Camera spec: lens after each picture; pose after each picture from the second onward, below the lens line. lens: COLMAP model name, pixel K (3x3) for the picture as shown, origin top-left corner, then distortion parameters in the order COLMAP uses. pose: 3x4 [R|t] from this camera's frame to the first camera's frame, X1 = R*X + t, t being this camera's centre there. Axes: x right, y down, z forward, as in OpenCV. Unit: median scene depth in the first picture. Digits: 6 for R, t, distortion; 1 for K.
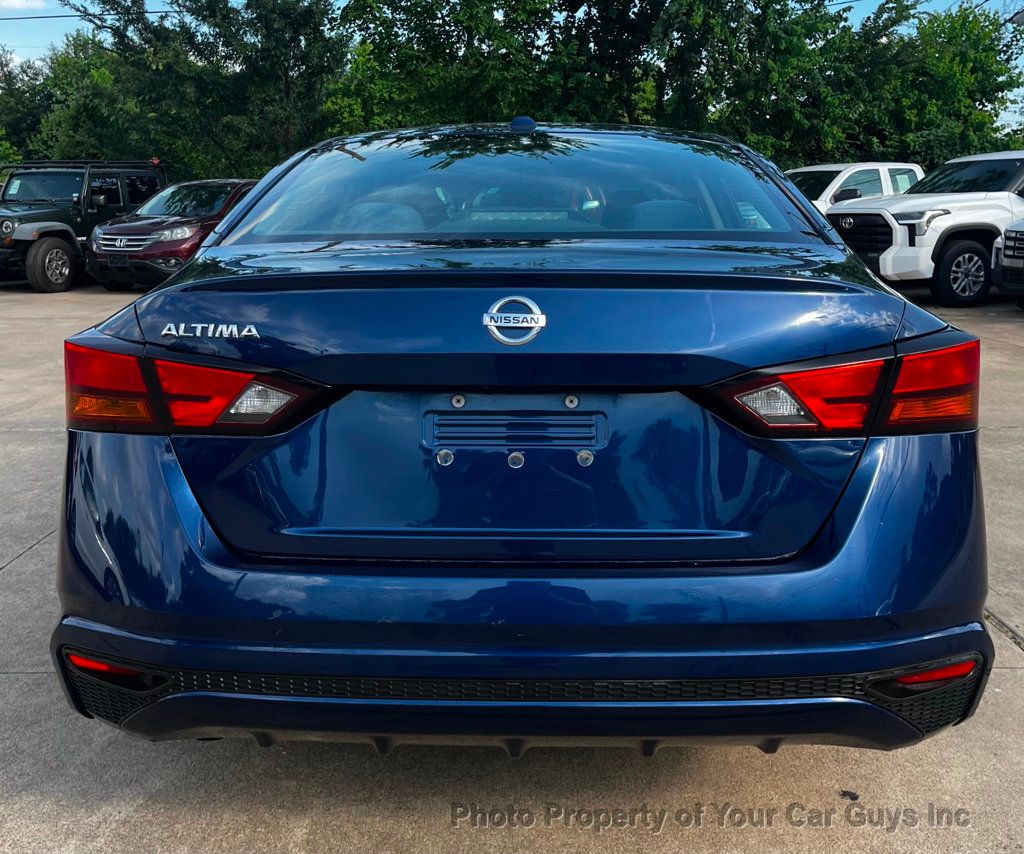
lens RADIAL K [[1111.1, 0, 512.0], [0, 1111.1, 427.0], [0, 0, 1]] dist [-0.000413, 0.141844]
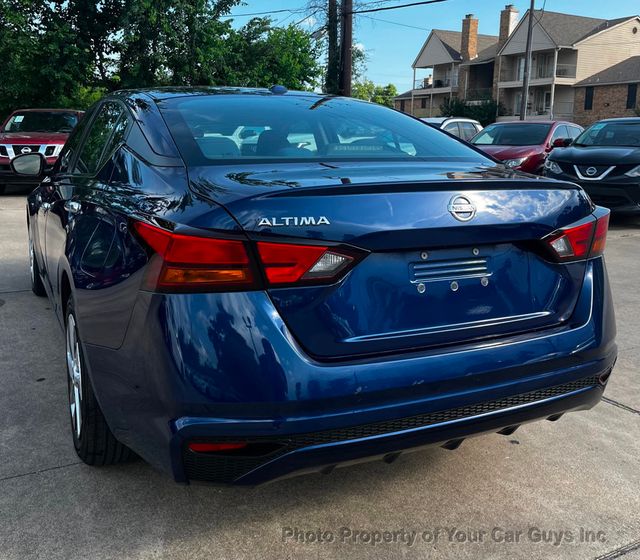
lens RADIAL K [[691.9, 0, 320.0], [0, 691.9, 280.0], [0, 0, 1]] dist [0.030859, 0.016857]
pose [[0.882161, -0.080809, 0.463963, -0.530681], [0.076137, 0.996681, 0.028829, -0.021585], [-0.464753, 0.009893, 0.885385, 0.078080]]
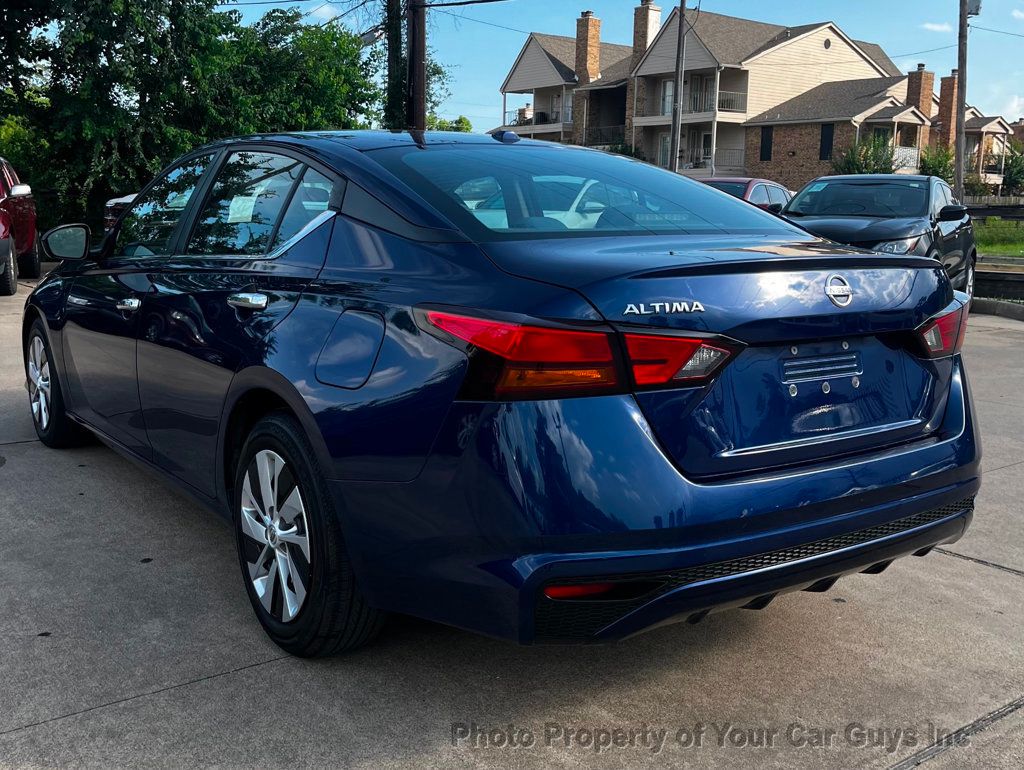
lens RADIAL K [[1118.7, 0, 514.4], [0, 1118.7, 435.1], [0, 0, 1]] dist [0.044115, -0.001170]
pose [[0.791707, -0.109284, 0.601047, -0.907954], [0.101832, 0.993712, 0.046544, -0.013642], [-0.602354, 0.024357, 0.797857, 0.052130]]
